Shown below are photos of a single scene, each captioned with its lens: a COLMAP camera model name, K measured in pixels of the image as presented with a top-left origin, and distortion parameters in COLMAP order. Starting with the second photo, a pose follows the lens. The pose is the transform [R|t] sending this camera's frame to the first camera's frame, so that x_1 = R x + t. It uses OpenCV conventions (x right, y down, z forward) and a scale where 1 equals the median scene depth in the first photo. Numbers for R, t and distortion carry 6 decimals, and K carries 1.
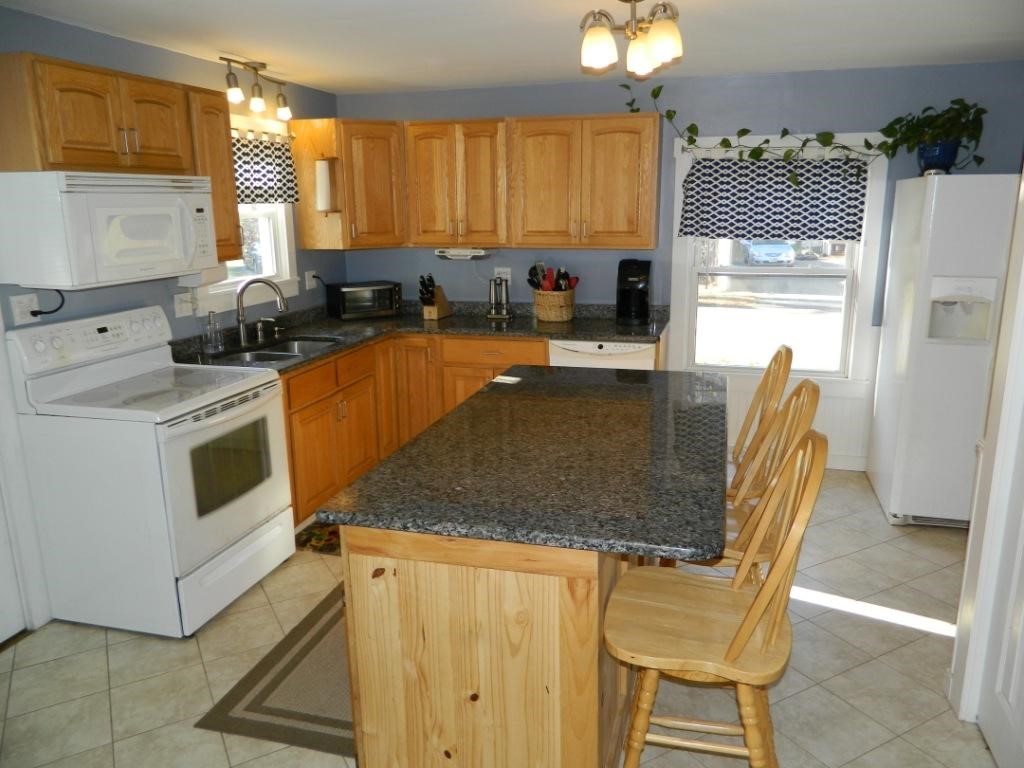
lens RADIAL K [[760.8, 0, 518.5], [0, 760.8, 382.7], [0, 0, 1]] dist [-0.001458, -0.002291]
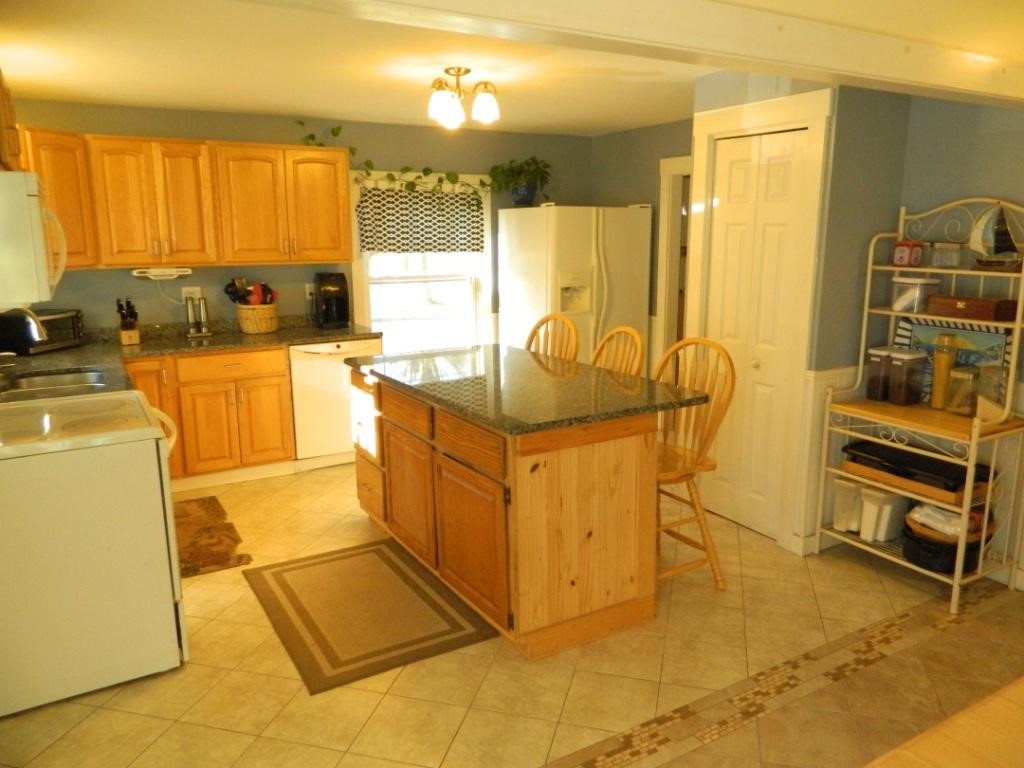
lens RADIAL K [[760.8, 0, 520.3], [0, 760.8, 389.2], [0, 0, 1]] dist [-0.001458, -0.002291]
pose [[0.692440, -0.142851, 0.707192, -0.584178], [0.165764, 0.985480, 0.036758, 0.022221], [-0.702175, 0.091774, 0.706065, -0.005080]]
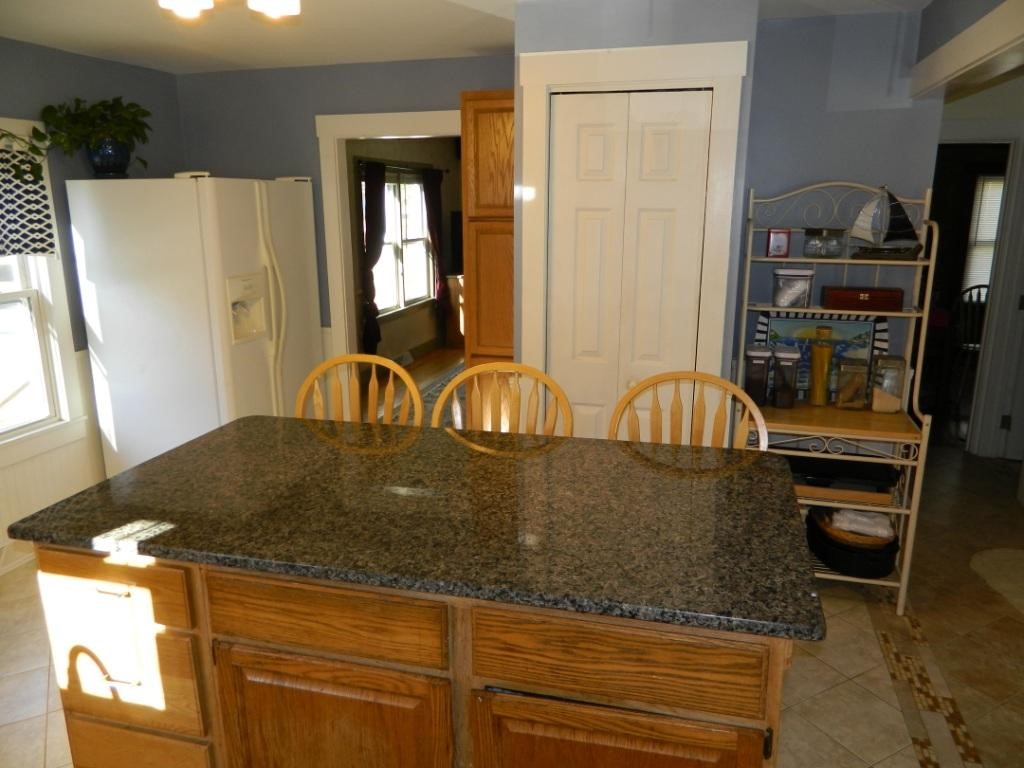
lens RADIAL K [[760.8, 0, 522.9], [0, 760.8, 384.4], [0, 0, 1]] dist [-0.001458, -0.002291]
pose [[-0.001273, -0.230269, 0.973126, -0.429329], [0.236050, 0.945558, 0.224054, -0.130727], [-0.971740, 0.229991, 0.053152, 0.556482]]
